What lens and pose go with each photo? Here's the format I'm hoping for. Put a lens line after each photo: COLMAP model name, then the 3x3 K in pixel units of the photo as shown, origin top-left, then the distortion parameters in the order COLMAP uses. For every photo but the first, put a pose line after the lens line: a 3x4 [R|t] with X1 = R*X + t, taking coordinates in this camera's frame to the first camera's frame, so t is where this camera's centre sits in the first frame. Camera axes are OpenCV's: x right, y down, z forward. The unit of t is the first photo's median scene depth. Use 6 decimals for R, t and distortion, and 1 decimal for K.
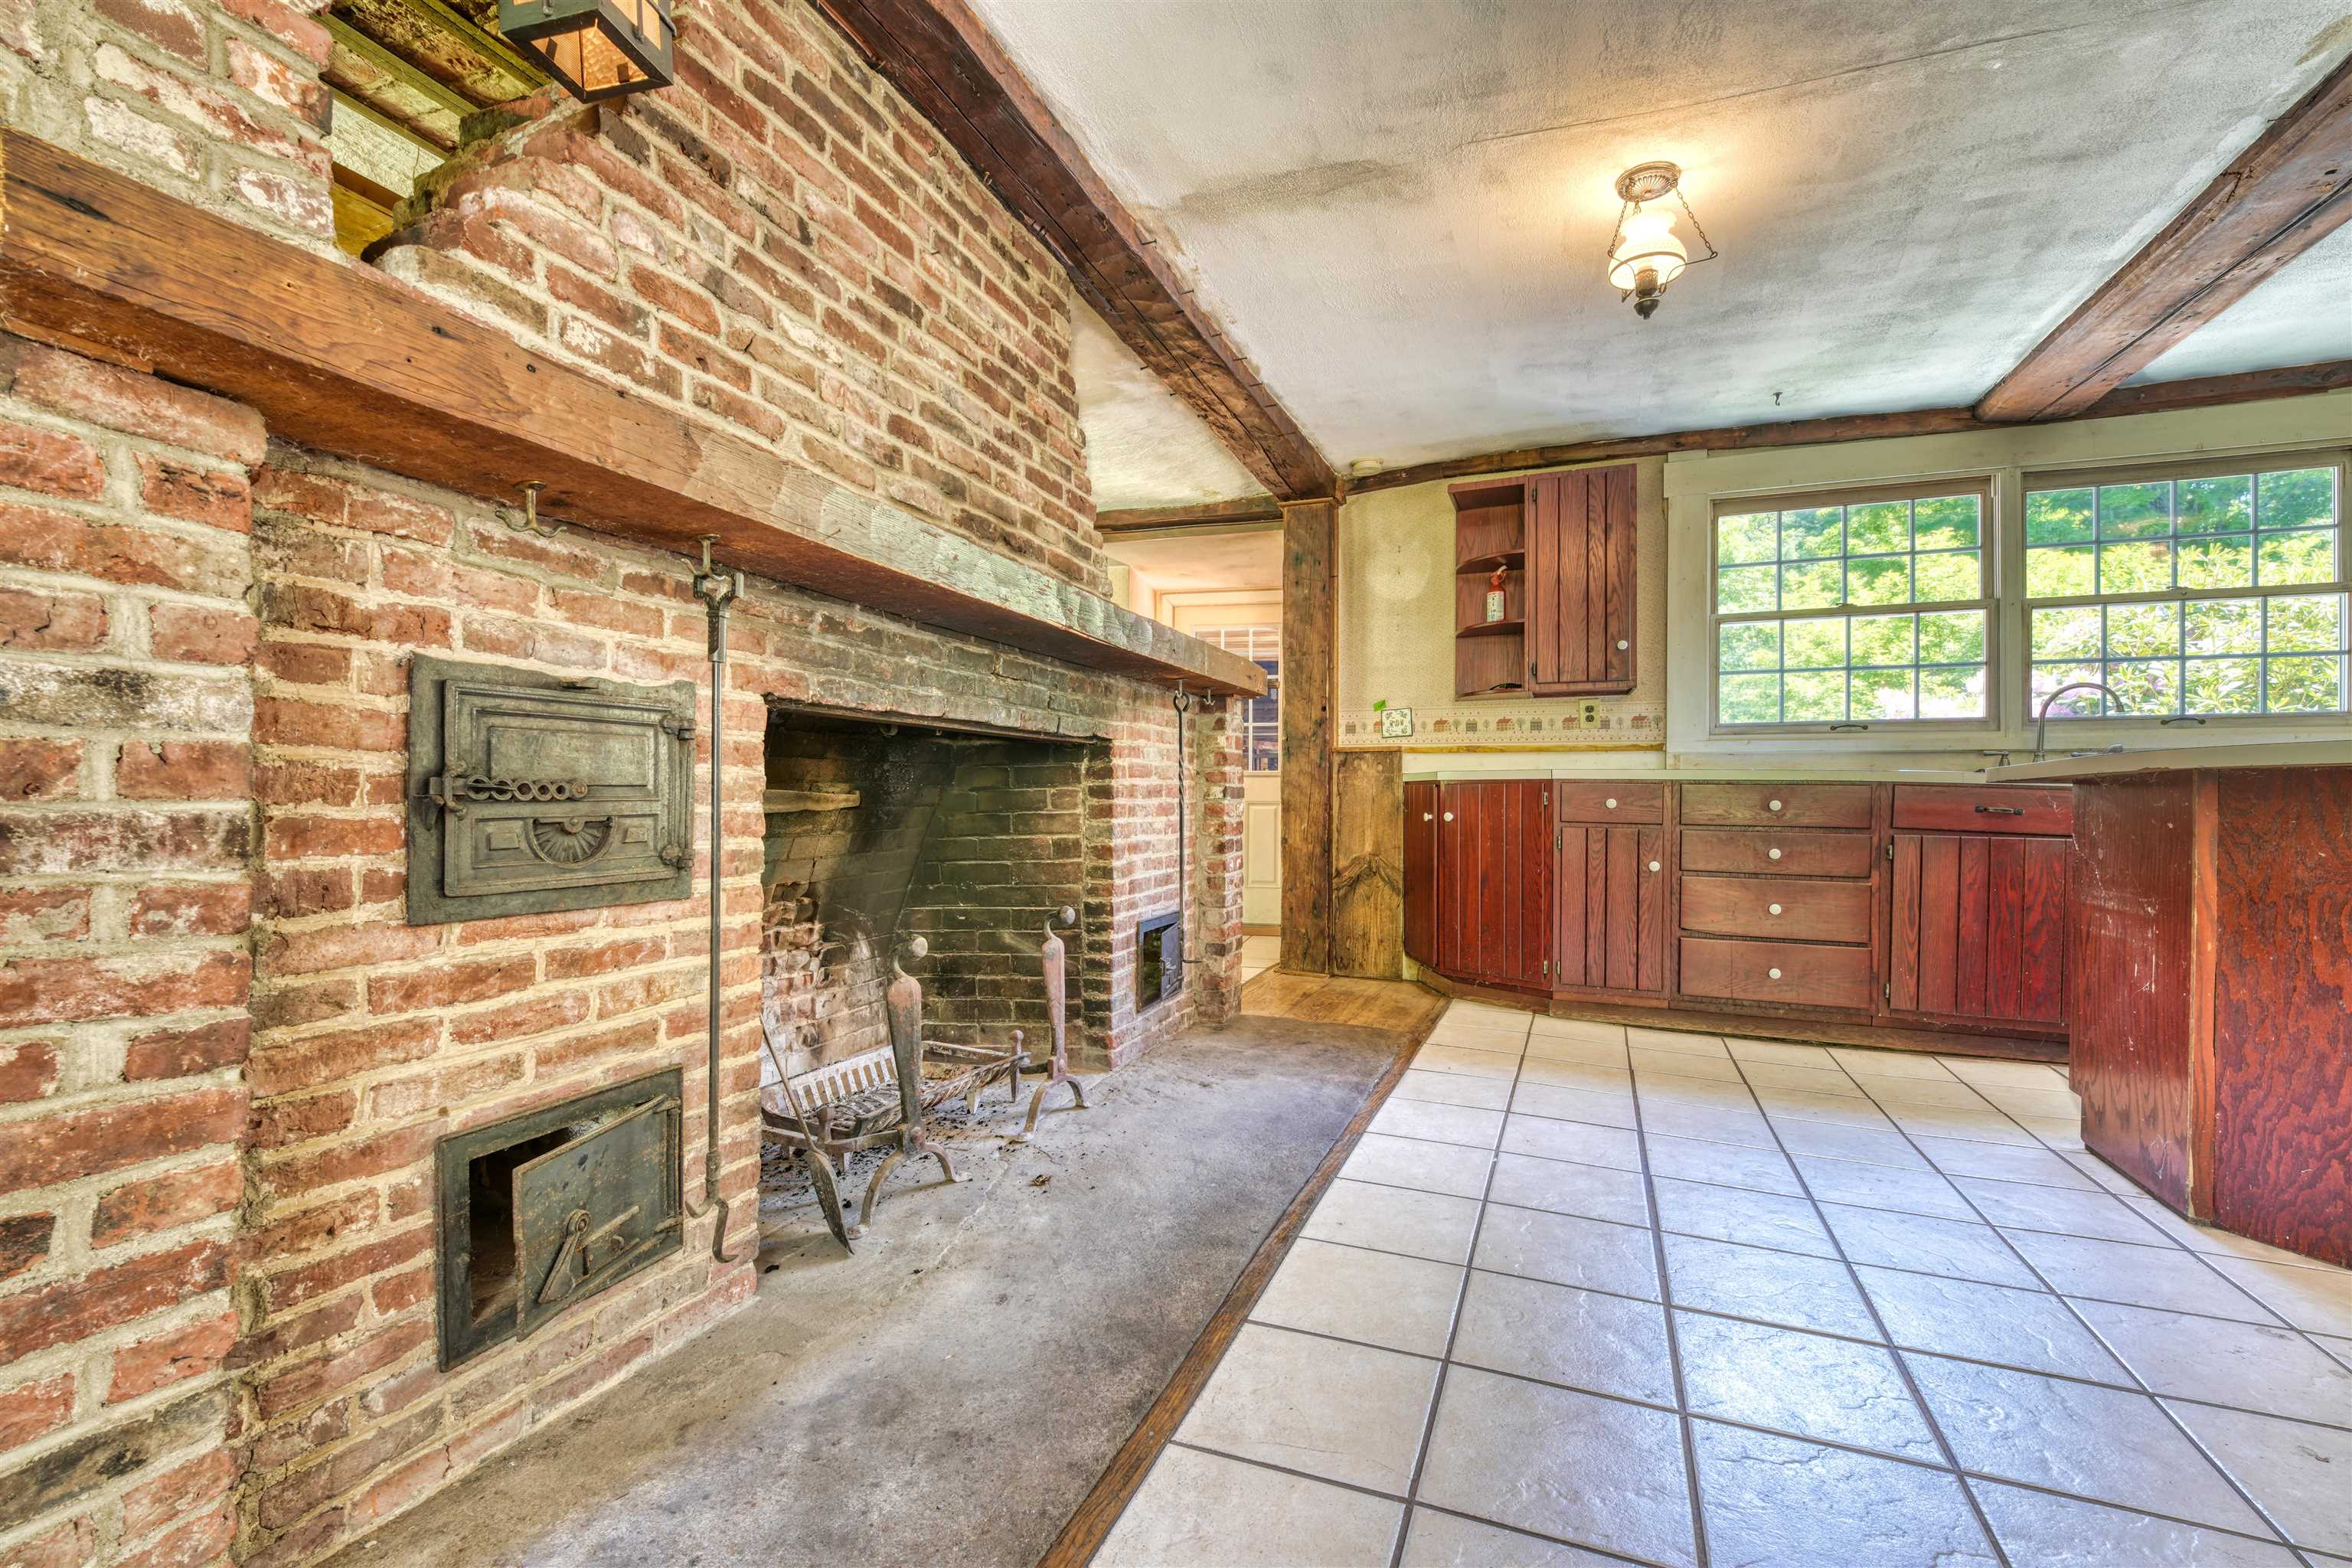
lens RADIAL K [[979.6, 0, 1170.4], [0, 979.6, 792.6], [0, 0, 1]] dist [-0.012461, -0.002697]
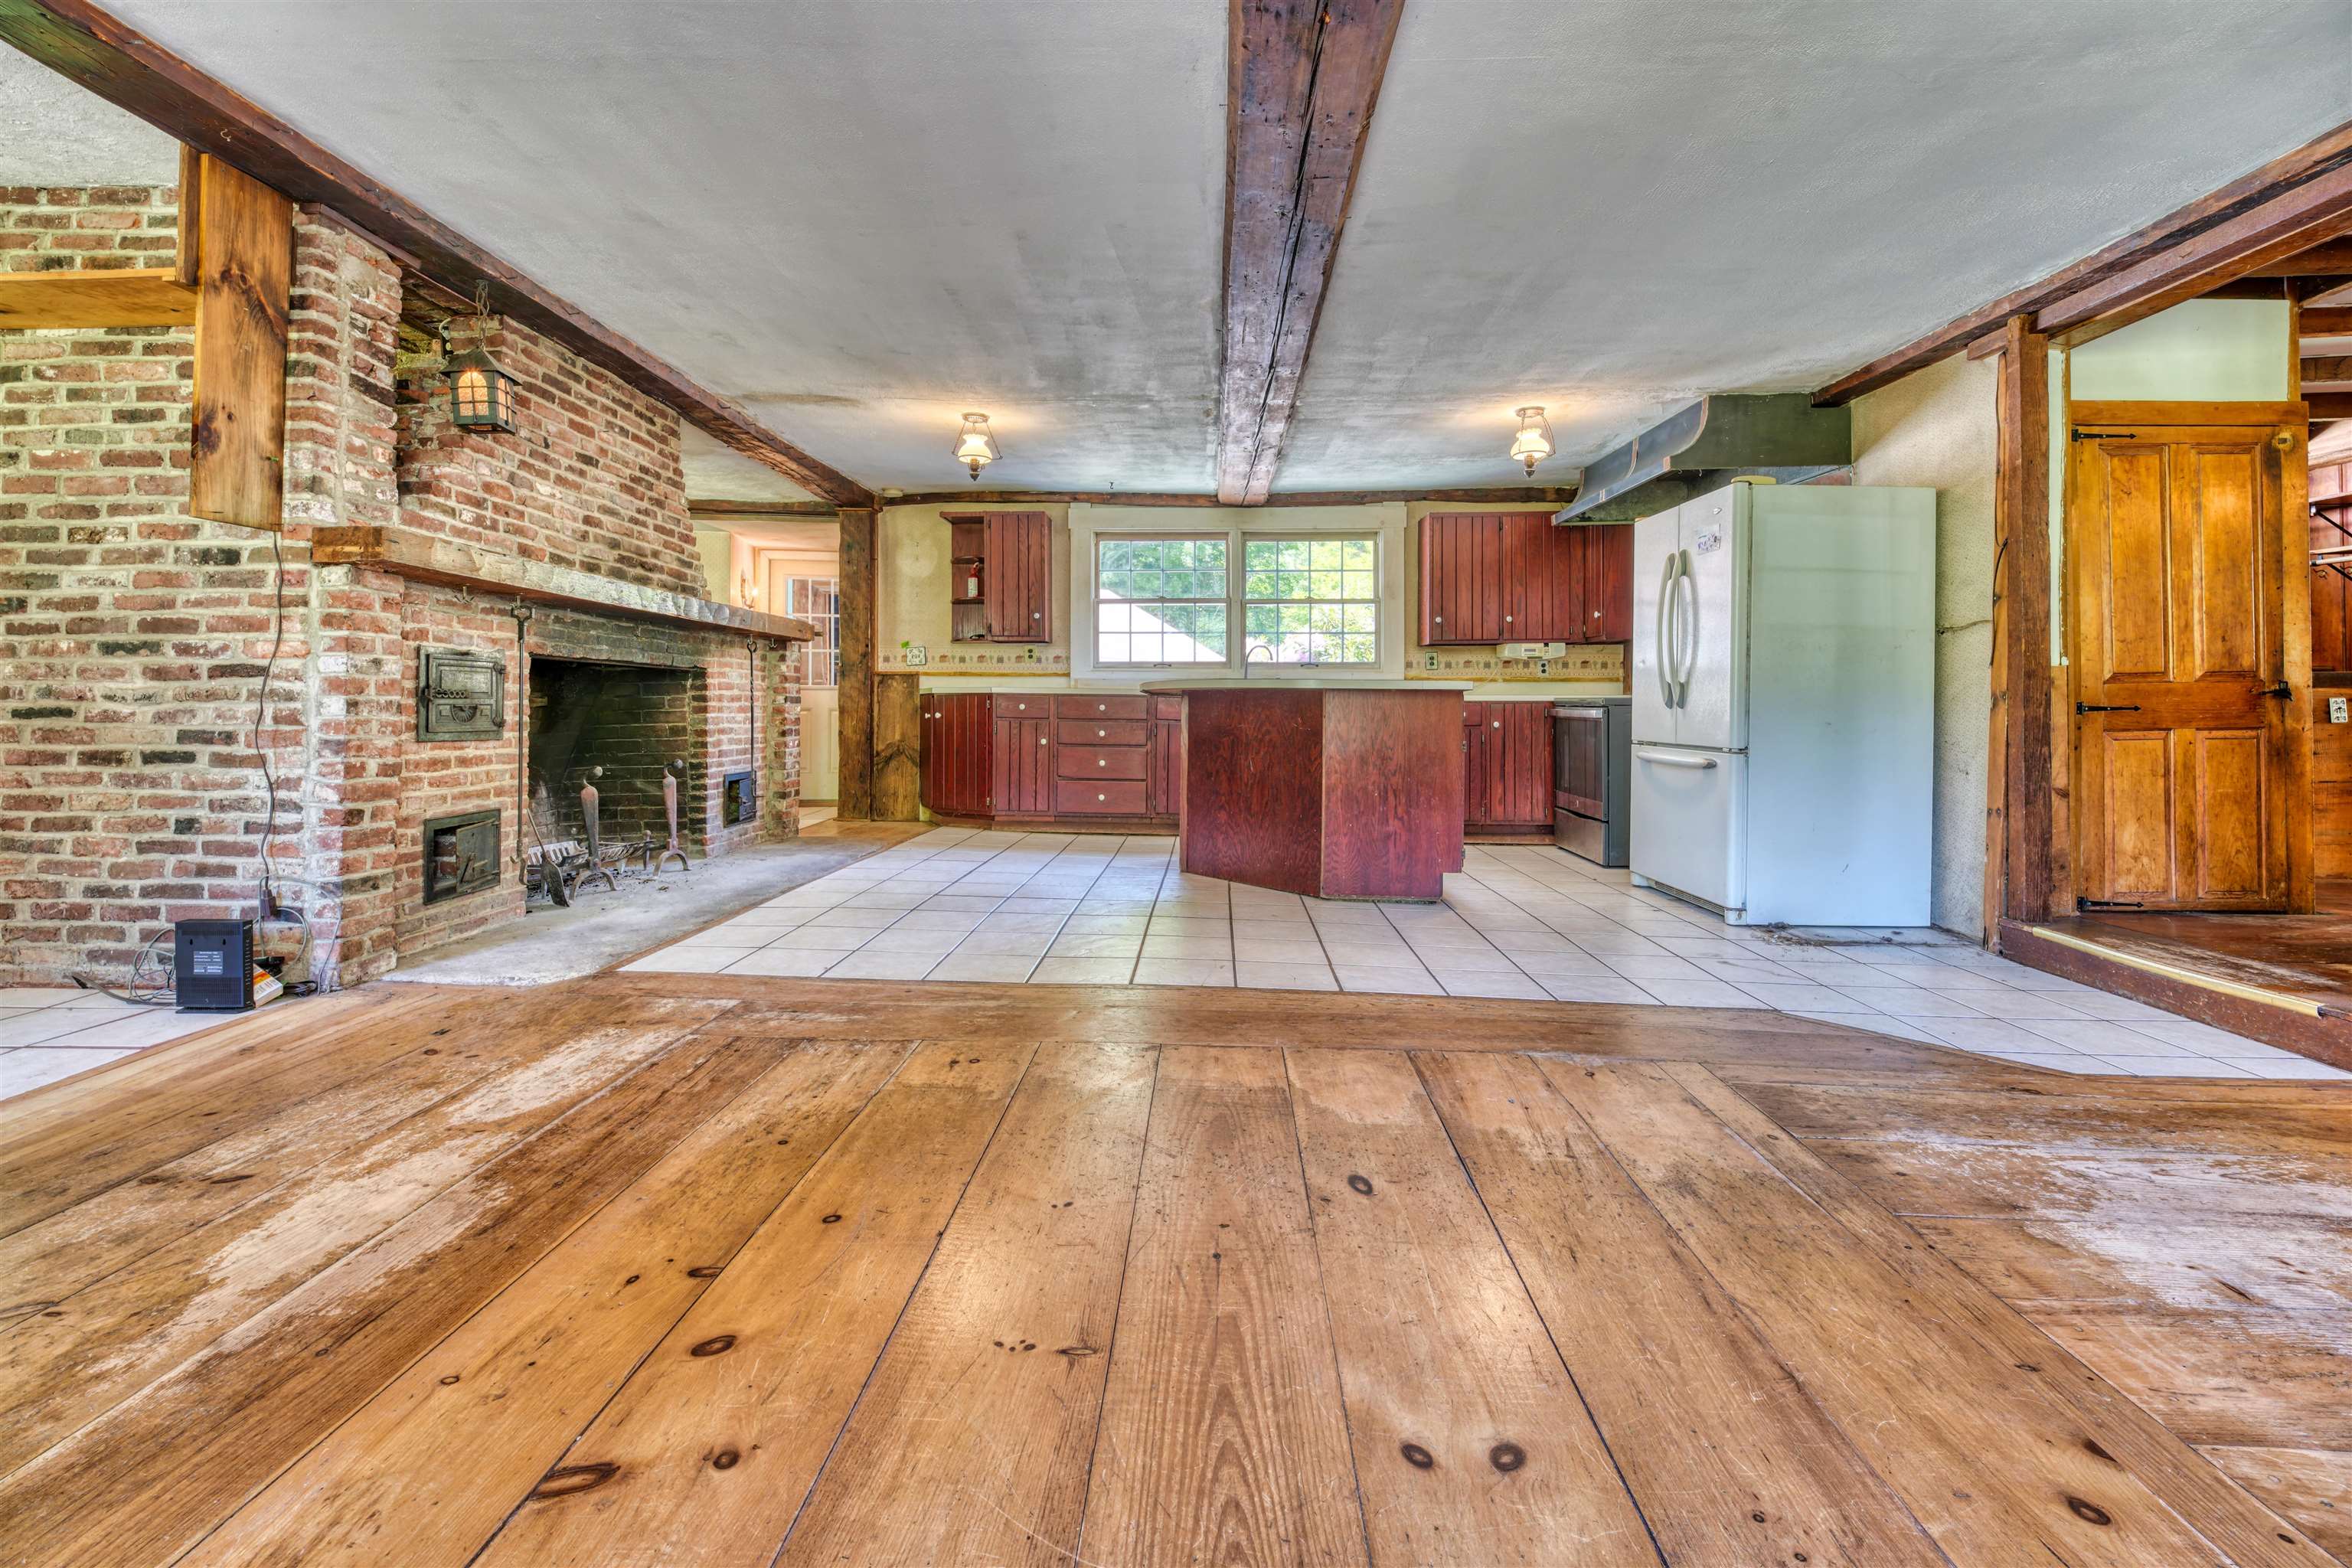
lens RADIAL K [[979.6, 0, 1184.8], [0, 979.6, 710.8], [0, 0, 1]] dist [-0.012461, -0.002697]
pose [[0.931279, 0.000289, 0.364306, 0.129188], [-0.002217, 0.999986, 0.004873, 0.014580], [-0.364299, -0.005346, 0.931267, -1.204250]]
